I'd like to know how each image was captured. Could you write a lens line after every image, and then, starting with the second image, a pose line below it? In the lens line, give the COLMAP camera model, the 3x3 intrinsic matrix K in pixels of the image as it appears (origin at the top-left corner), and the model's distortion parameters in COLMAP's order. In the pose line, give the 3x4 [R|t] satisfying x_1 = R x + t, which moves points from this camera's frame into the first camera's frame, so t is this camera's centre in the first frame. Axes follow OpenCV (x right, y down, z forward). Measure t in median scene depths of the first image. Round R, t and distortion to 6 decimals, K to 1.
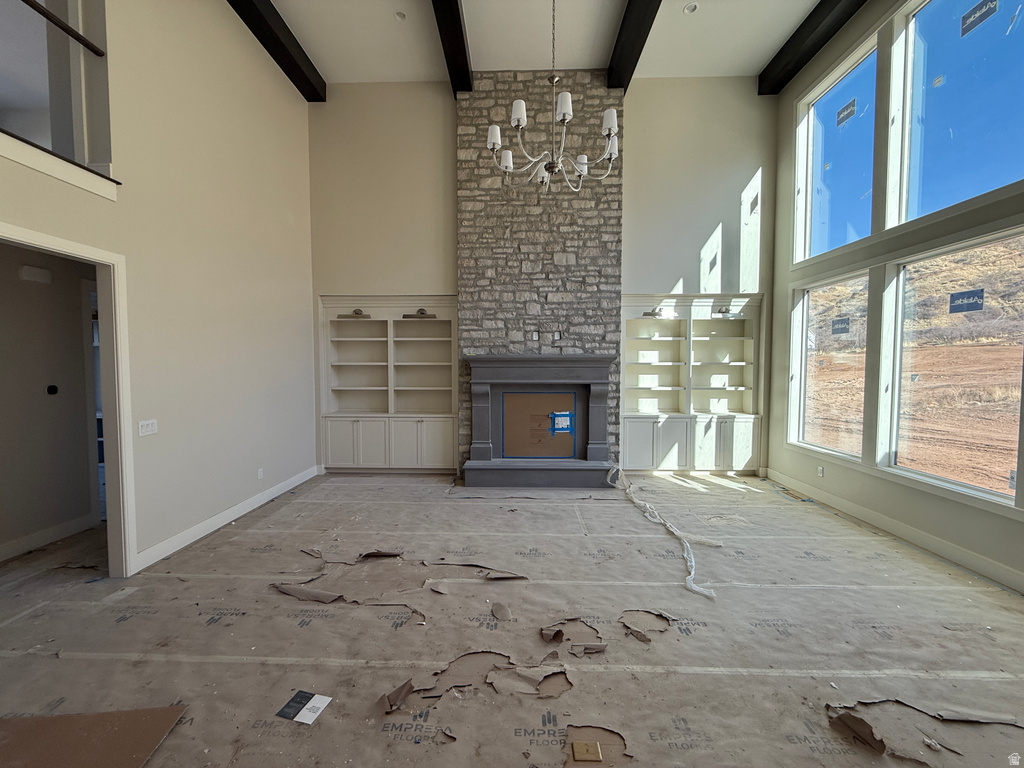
lens RADIAL K [[408.2, 0, 508.5], [0, 408.2, 382.7], [0, 0, 1]] dist [-0.001228, 0.000626]
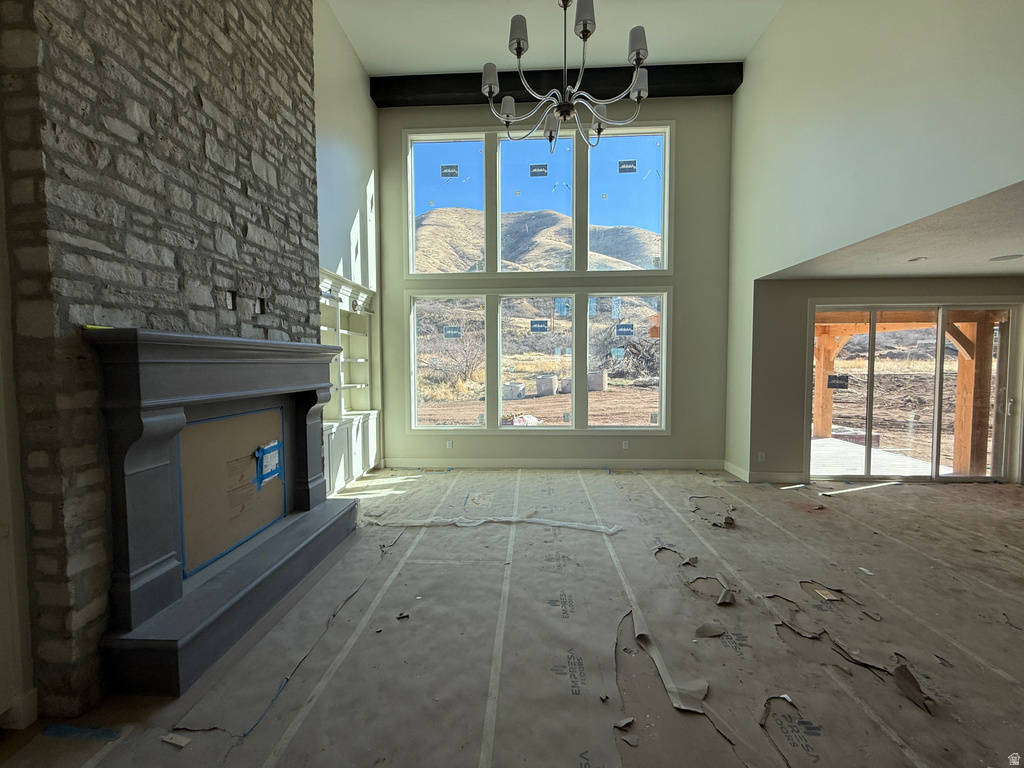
lens RADIAL K [[408.2, 0, 509.1], [0, 408.2, 382.8], [0, 0, 1]] dist [-0.001228, 0.000626]
pose [[0.019449, -0.046326, 0.998737, -0.428617], [0.048678, 0.997785, 0.045334, -0.021583], [-0.998625, 0.047735, 0.021661, 0.664446]]
